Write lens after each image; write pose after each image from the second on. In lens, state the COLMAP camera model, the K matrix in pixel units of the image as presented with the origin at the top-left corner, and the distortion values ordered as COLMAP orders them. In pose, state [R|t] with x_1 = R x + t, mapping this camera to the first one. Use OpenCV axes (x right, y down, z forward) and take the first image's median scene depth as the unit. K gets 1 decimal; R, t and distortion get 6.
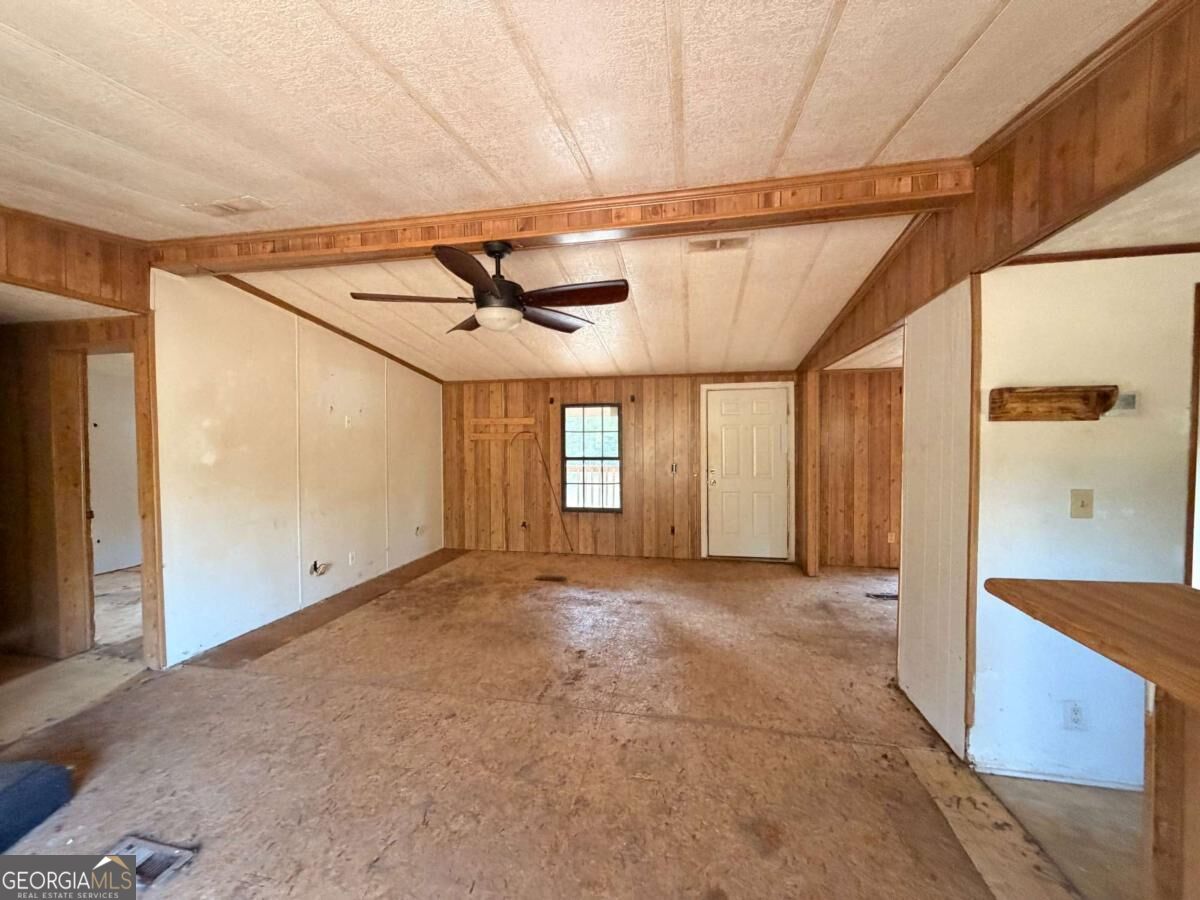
lens RADIAL K [[476.0, 0, 596.7], [0, 476.0, 453.8], [0, 0, 1]] dist [0.000868, 0.000369]
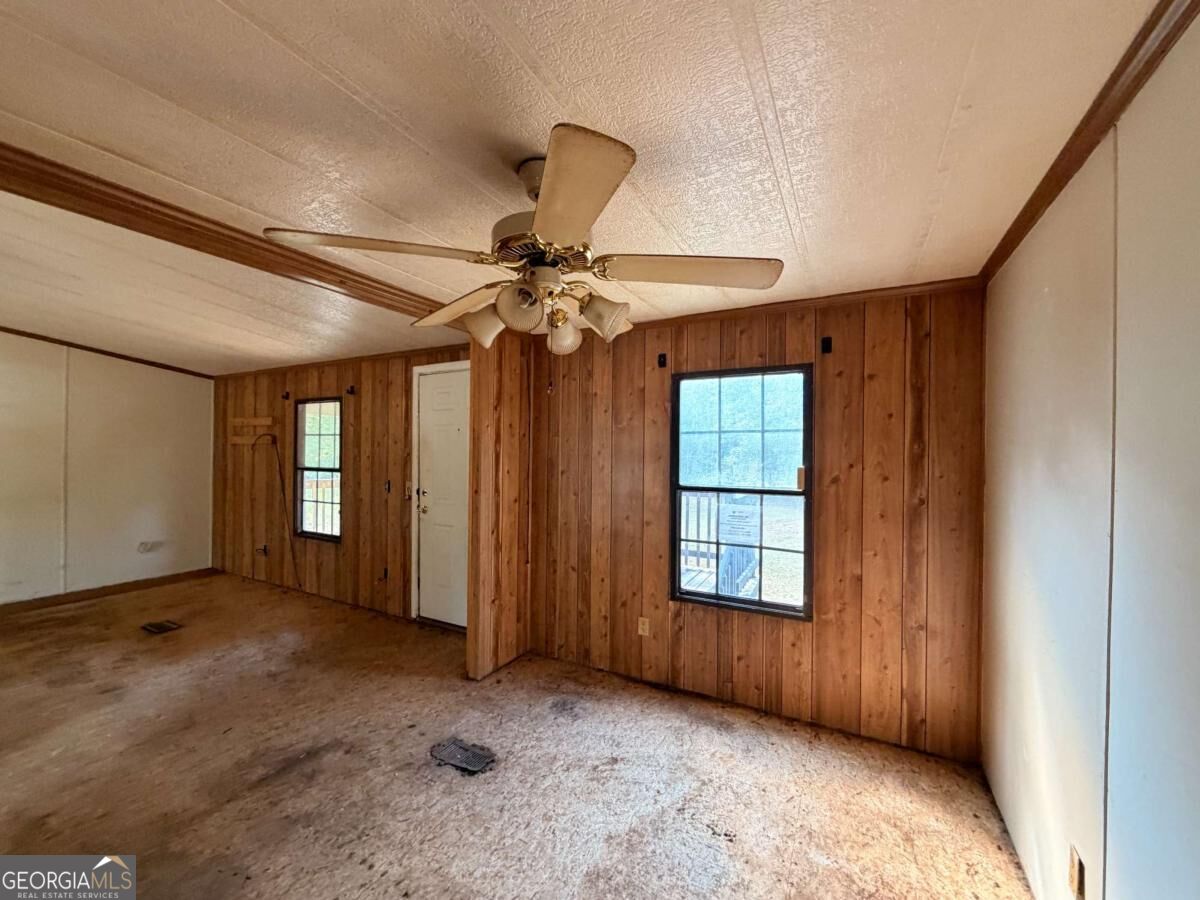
lens RADIAL K [[476.0, 0, 593.7], [0, 476.0, 451.4], [0, 0, 1]] dist [0.000868, 0.000369]
pose [[0.954353, 0.016286, -0.298236, 0.716839], [-0.024579, 0.999408, -0.024079, -0.012471], [0.297668, 0.030310, 0.954188, 0.442037]]
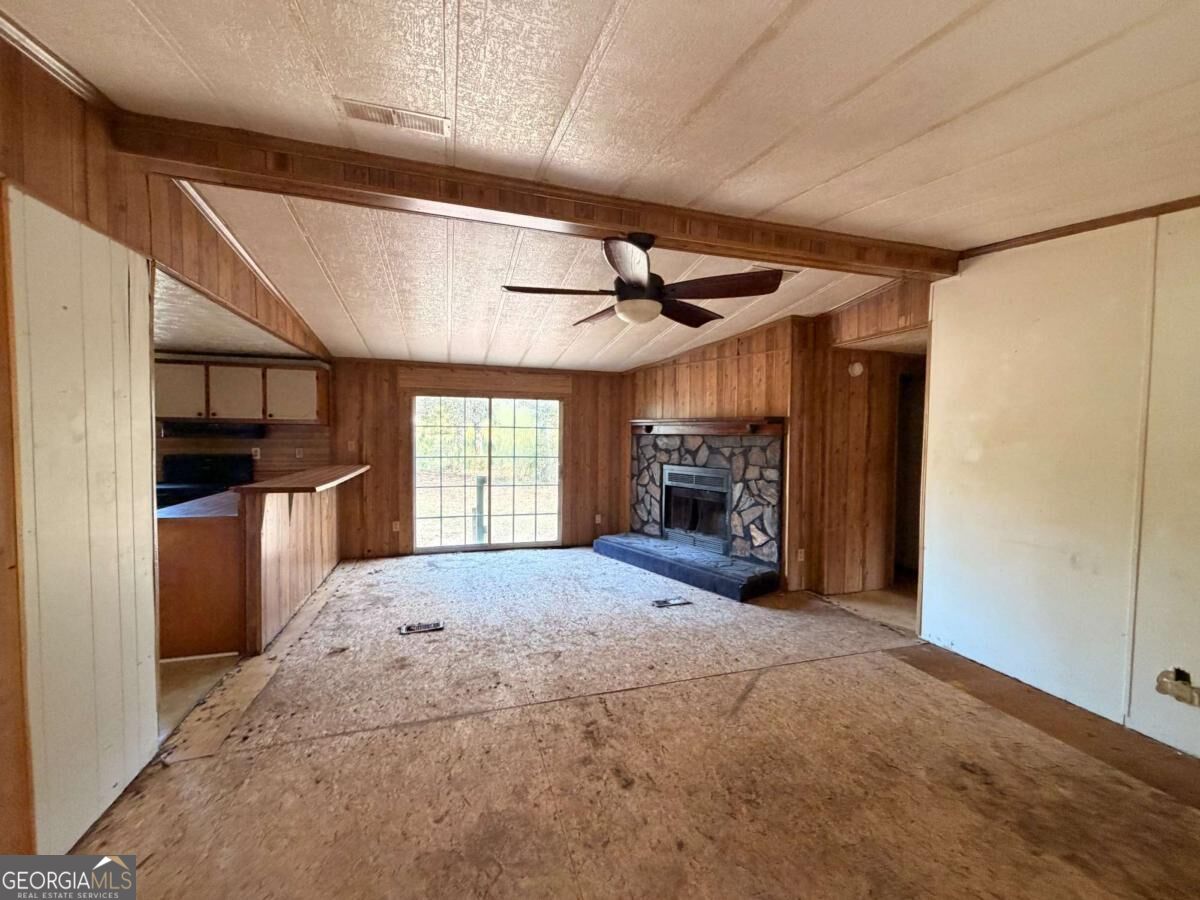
lens RADIAL K [[476.0, 0, 598.2], [0, 476.0, 454.2], [0, 0, 1]] dist [0.000868, 0.000369]
pose [[-0.877193, 0.012792, -0.479967, 0.170996], [-0.023418, 0.997315, 0.069379, -0.024702], [0.479566, 0.072099, -0.874539, 0.894727]]
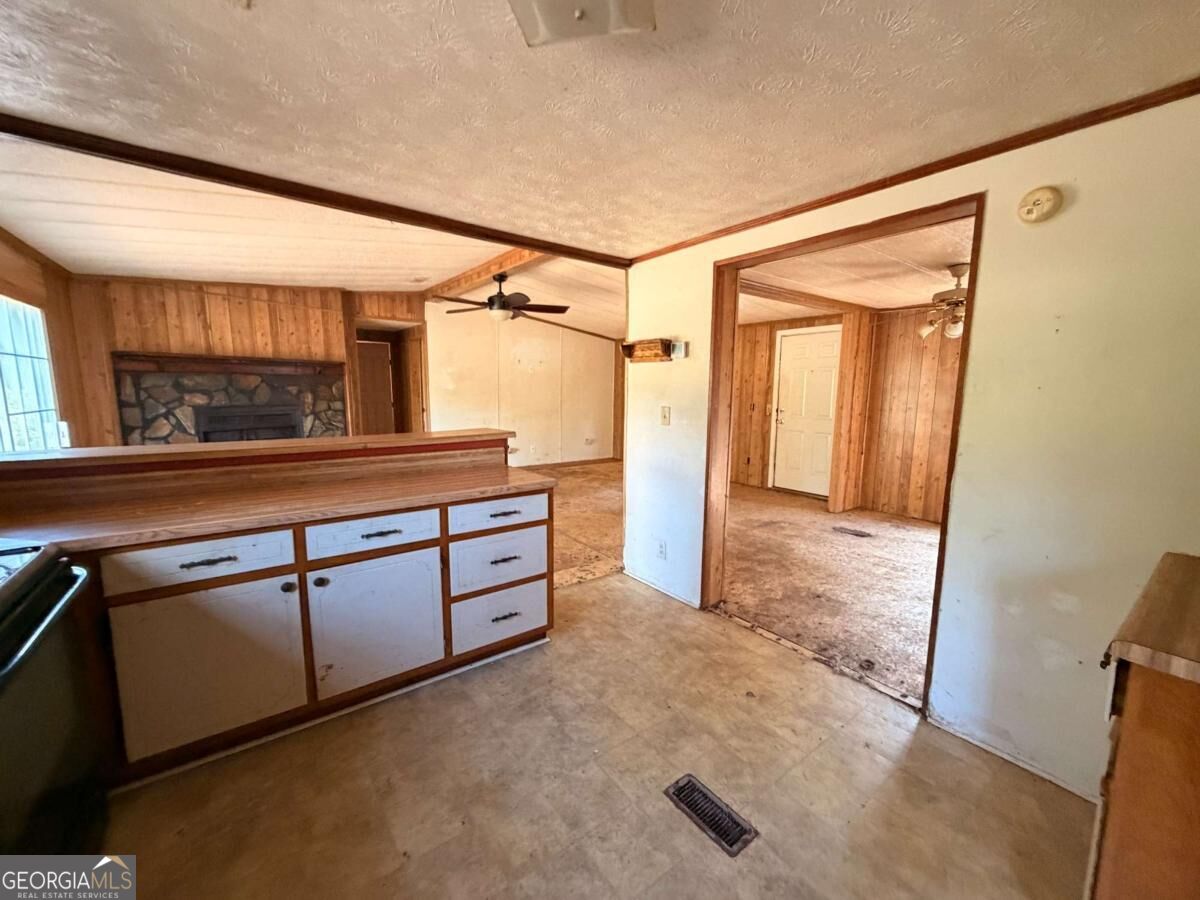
lens RADIAL K [[476.0, 0, 595.3], [0, 476.0, 453.2], [0, 0, 1]] dist [0.000868, 0.000369]
pose [[0.743981, 0.105594, -0.659804, 0.695831], [-0.034767, 0.992214, 0.119590, 0.017988], [0.667295, -0.066034, 0.741860, -0.115013]]
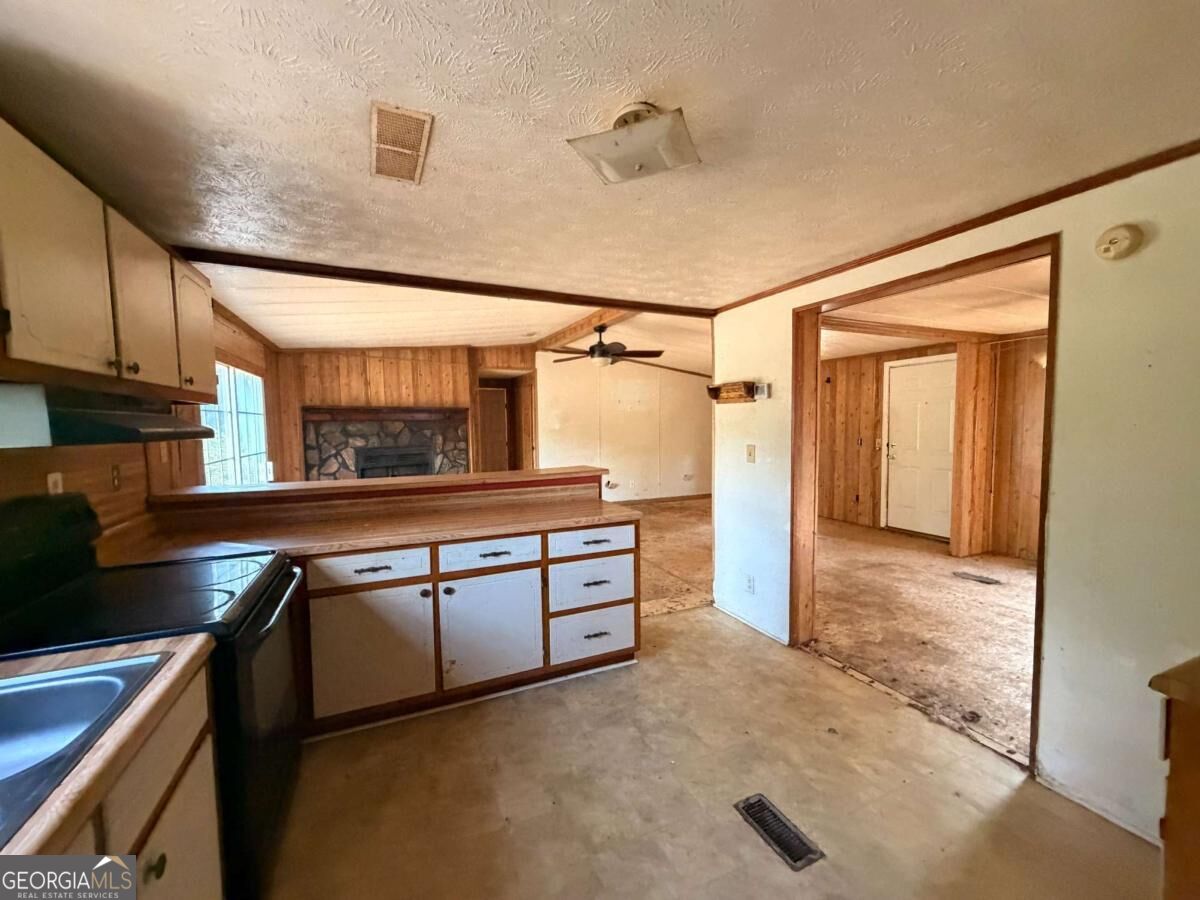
lens RADIAL K [[476.0, 0, 594.9], [0, 476.0, 453.4], [0, 0, 1]] dist [0.000868, 0.000369]
pose [[0.582219, 0.051202, -0.811418, 0.747152], [-0.015674, 0.998536, 0.051763, 0.010687], [0.812881, -0.017419, 0.582170, -0.137743]]
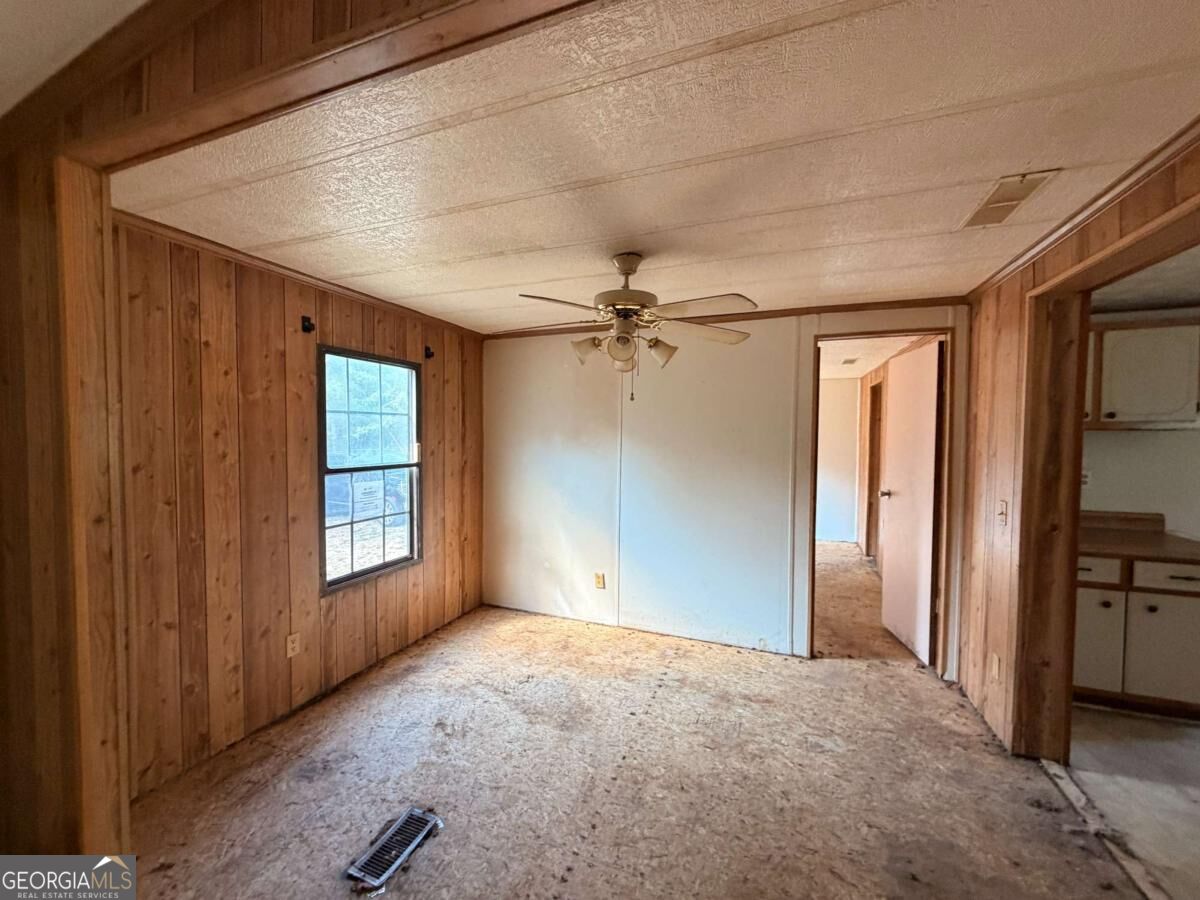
lens RADIAL K [[476.0, 0, 597.8], [0, 476.0, 451.7], [0, 0, 1]] dist [0.000868, 0.000369]
pose [[0.171977, -0.024885, 0.984787, 0.221578], [0.017076, 0.999606, 0.022278, -0.013662], [-0.984953, 0.012985, 0.172334, 0.624863]]
